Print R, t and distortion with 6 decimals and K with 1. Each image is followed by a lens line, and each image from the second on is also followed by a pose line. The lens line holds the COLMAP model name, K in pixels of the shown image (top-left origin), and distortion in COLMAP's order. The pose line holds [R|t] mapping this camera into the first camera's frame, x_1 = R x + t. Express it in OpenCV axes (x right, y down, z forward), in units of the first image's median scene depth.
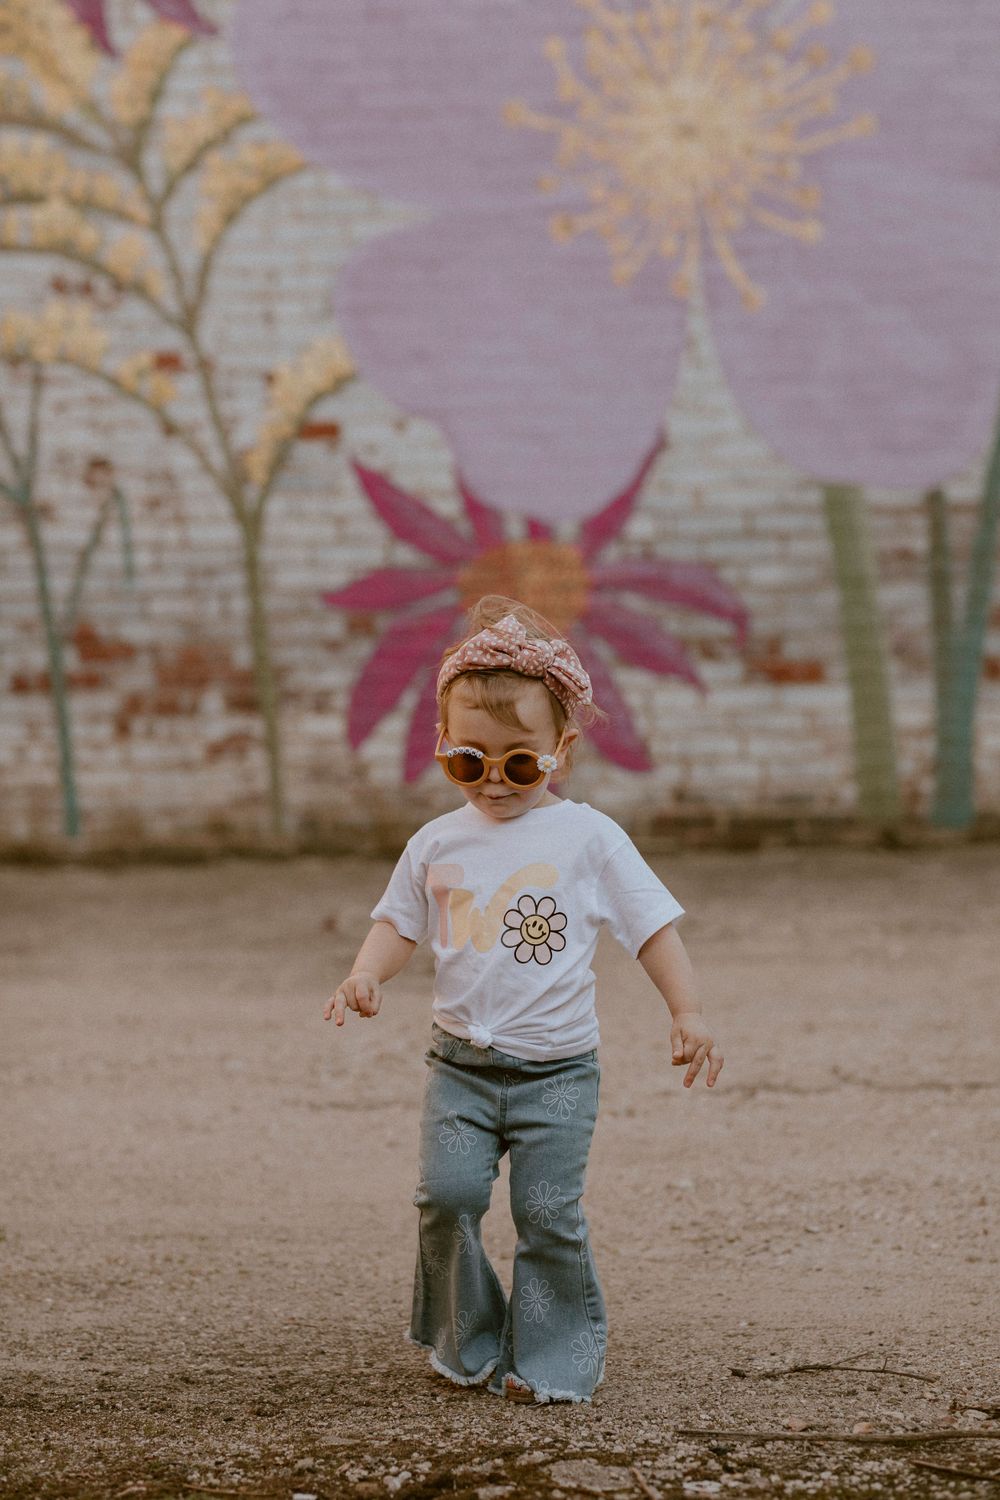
lens RADIAL K [[3896.8, 0, 566.8], [0, 3896.8, 732.7], [0, 0, 1]] dist [0.166233, 0.000000]
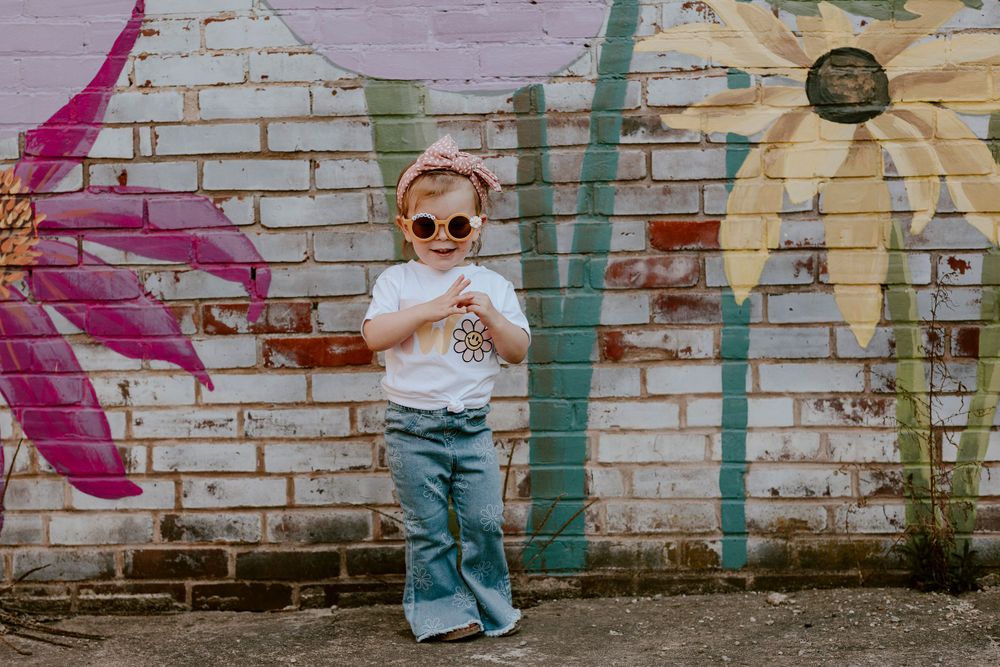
lens RADIAL K [[2597.9, 0, 436.6], [0, 2597.9, 279.9], [0, 0, 1]] dist [0.166233, 0.000000]
pose [[0.998300, -0.006307, 0.057942, 0.050005], [0.005973, 0.999965, 0.005921, -0.030866], [-0.057977, -0.005564, 0.998302, 0.529814]]
